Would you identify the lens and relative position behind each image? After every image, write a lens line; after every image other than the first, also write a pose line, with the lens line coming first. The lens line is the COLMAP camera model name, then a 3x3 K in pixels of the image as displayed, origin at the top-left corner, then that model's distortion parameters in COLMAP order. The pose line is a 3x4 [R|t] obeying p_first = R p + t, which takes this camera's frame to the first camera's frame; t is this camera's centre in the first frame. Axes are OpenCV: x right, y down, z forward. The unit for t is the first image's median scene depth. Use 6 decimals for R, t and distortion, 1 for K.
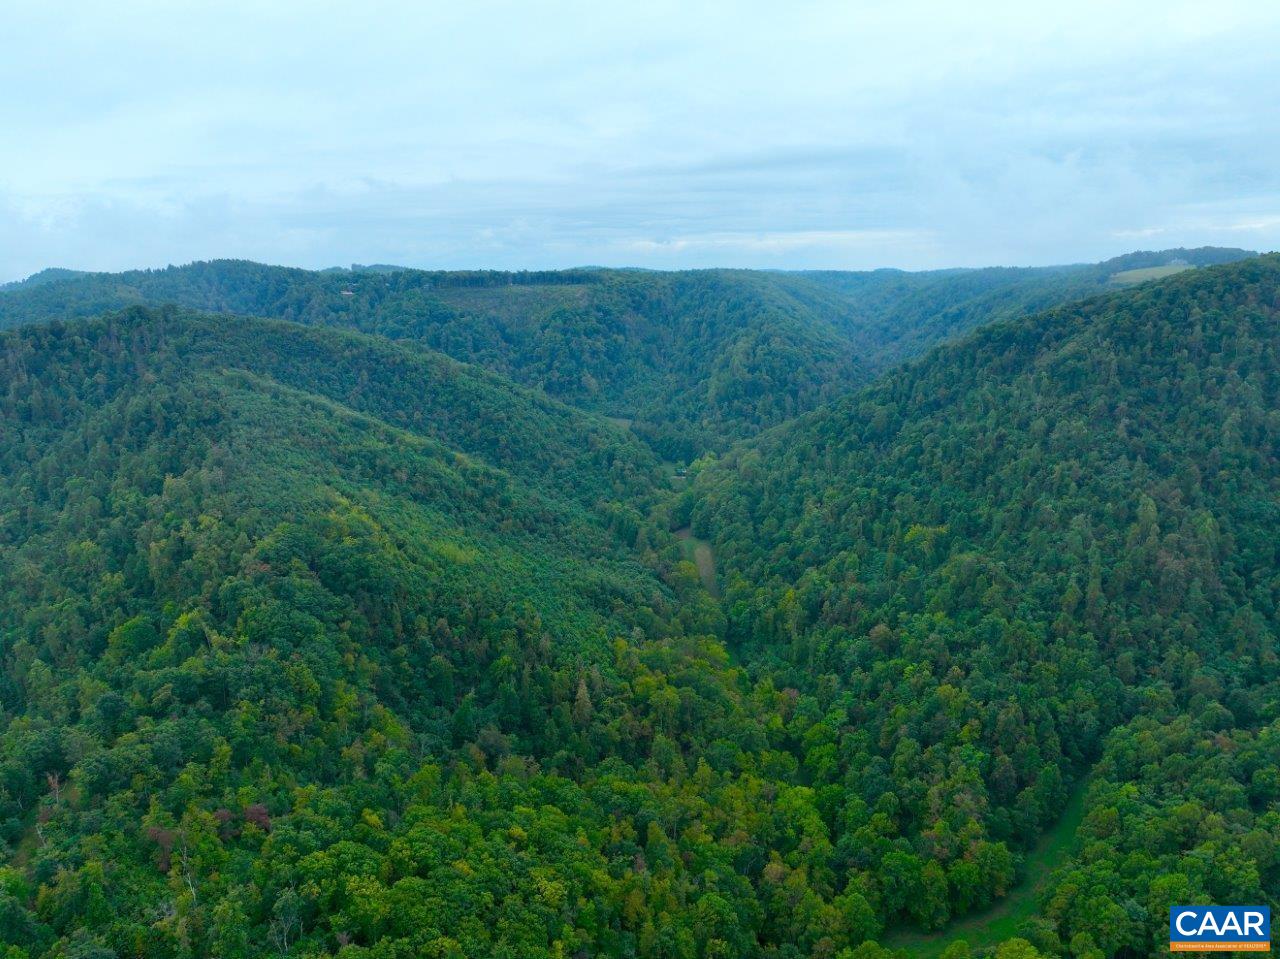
lens RADIAL K [[902.9, 0, 639.8], [0, 902.9, 476.2], [0, 0, 1]] dist [0.001895, 0.013738]
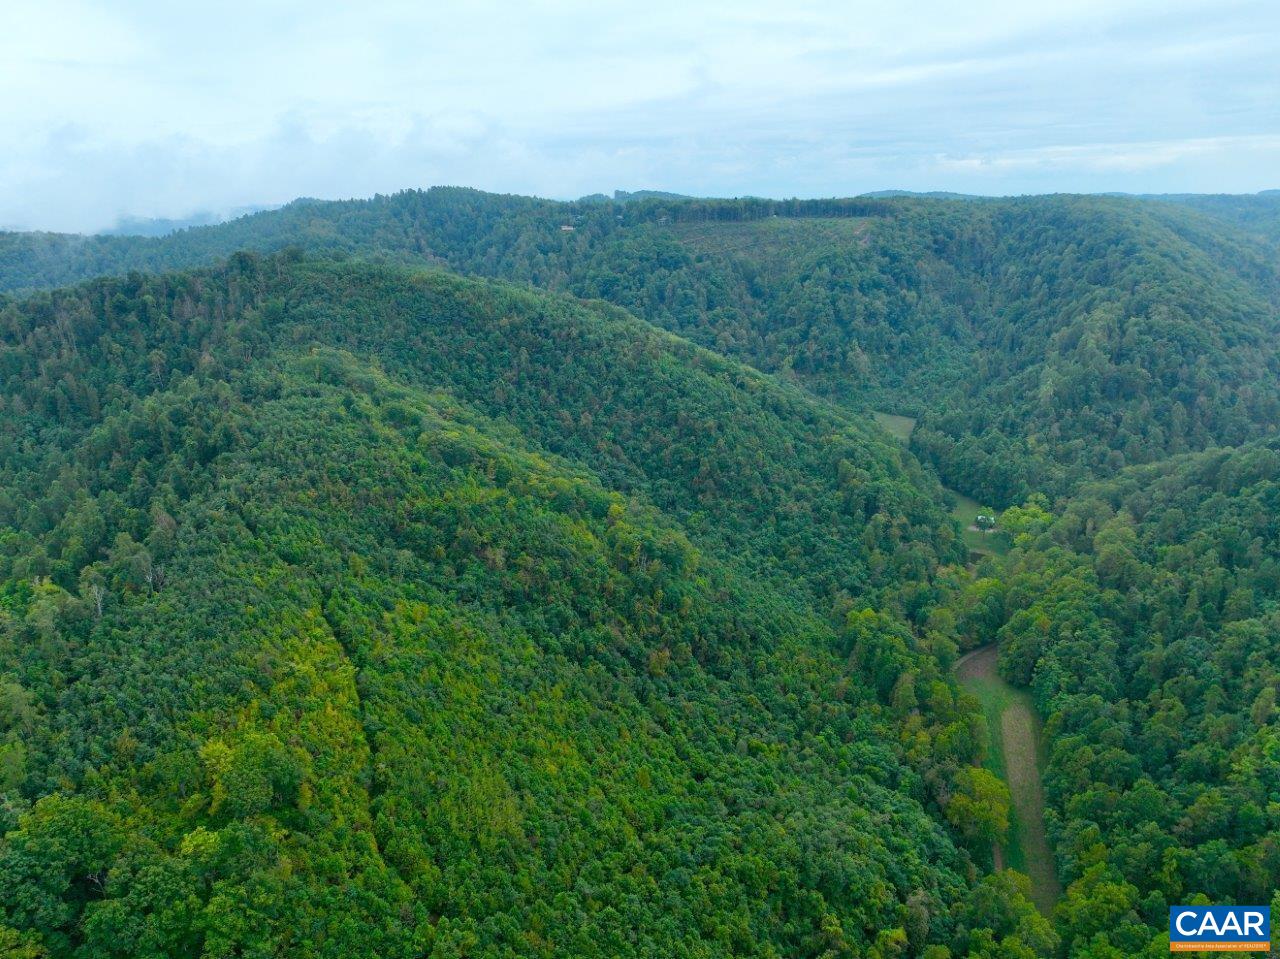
lens RADIAL K [[902.9, 0, 639.8], [0, 902.9, 476.2], [0, 0, 1]] dist [0.001895, 0.013738]
pose [[0.950300, 0.089410, -0.298221, 0.001029], [-0.065708, 0.993898, 0.088600, -0.069132], [0.304322, -0.064601, 0.950376, 0.282223]]
